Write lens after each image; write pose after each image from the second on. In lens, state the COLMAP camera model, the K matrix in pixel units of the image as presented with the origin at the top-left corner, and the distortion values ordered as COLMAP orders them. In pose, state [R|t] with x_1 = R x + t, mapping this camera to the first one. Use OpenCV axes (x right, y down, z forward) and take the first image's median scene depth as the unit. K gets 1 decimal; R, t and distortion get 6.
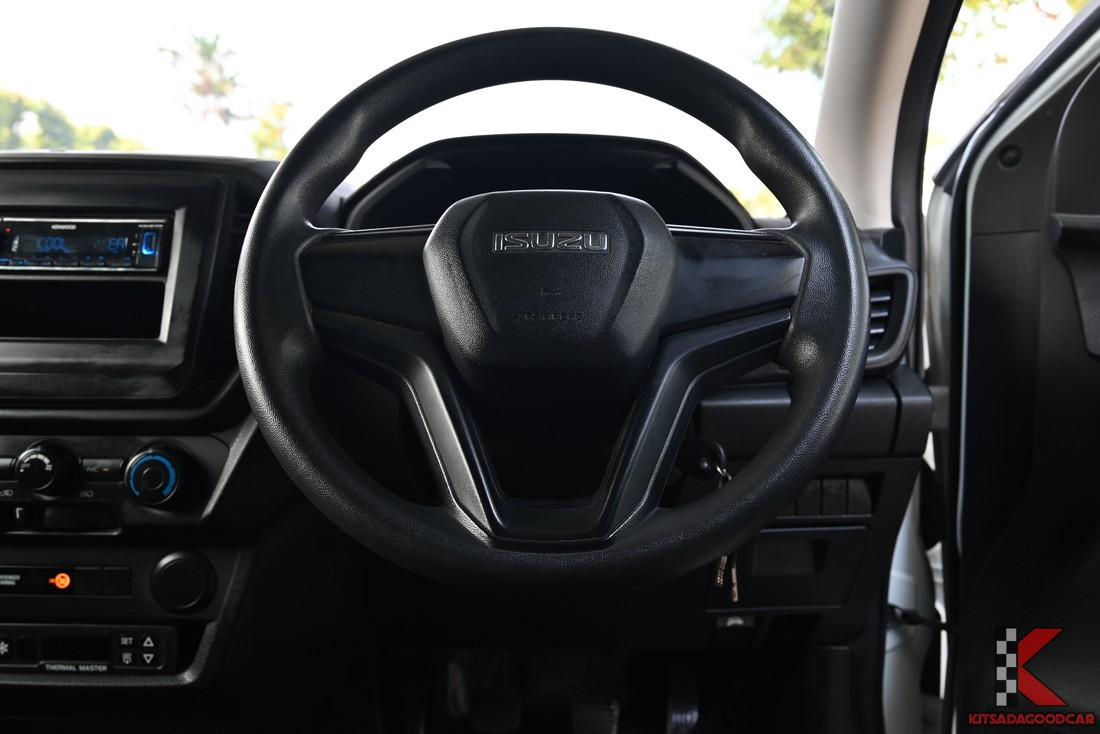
lens RADIAL K [[744.0, 0, 548.1], [0, 744.0, 362.2], [0, 0, 1]] dist [-0.010049, 0.000600]
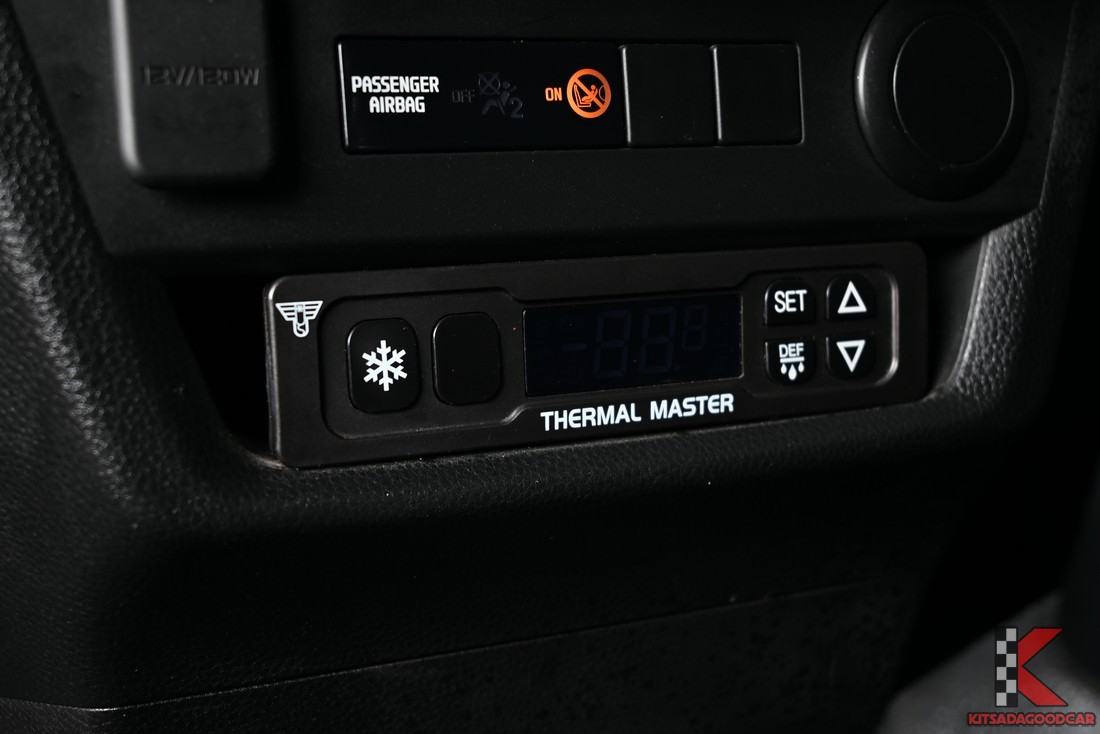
lens RADIAL K [[1566.6, 0, 553.9], [0, 1566.6, 370.2], [0, 0, 1]] dist [-0.031534, 0.000000]
pose [[0.900571, -0.092440, 0.424768, -0.931635], [0.054996, 0.993505, 0.099611, 0.342446], [-0.431217, -0.066346, 0.899806, 0.491803]]
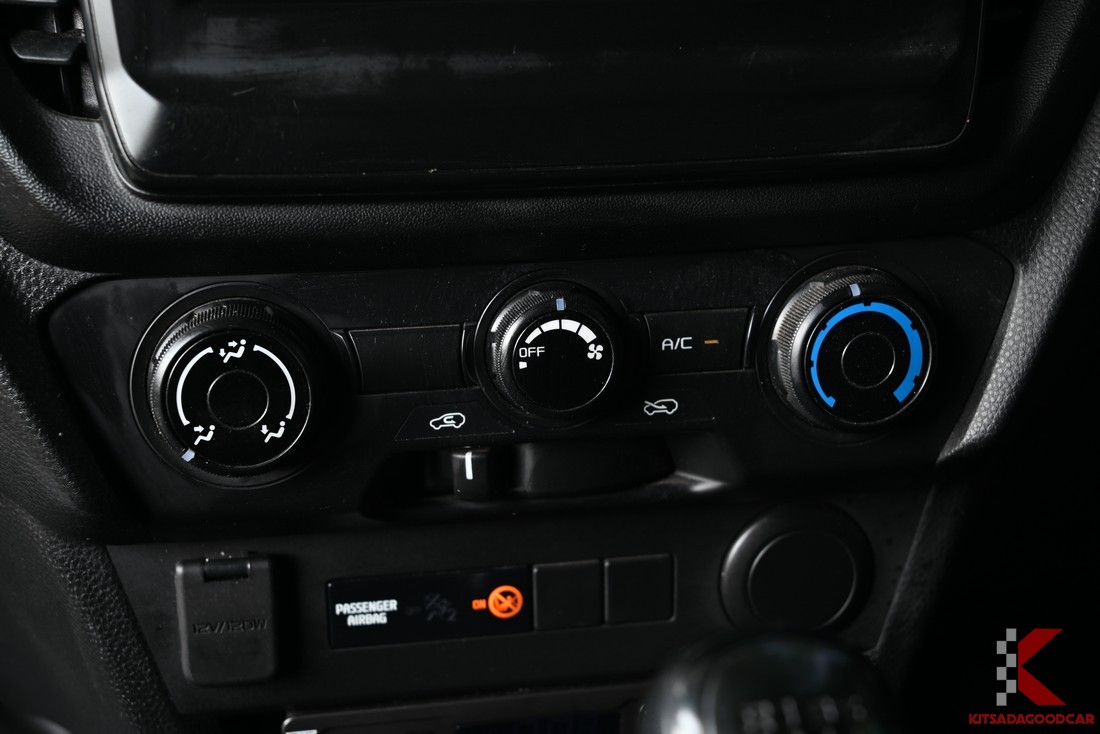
lens RADIAL K [[1459.3, 0, 549.5], [0, 1459.3, 364.9], [0, 0, 1]] dist [-0.012958, 0.000000]
pose [[0.986804, -0.068205, 0.146855, -0.749377], [0.017799, 0.947152, 0.320291, -0.077574], [-0.160940, -0.313450, 0.935867, 0.305317]]
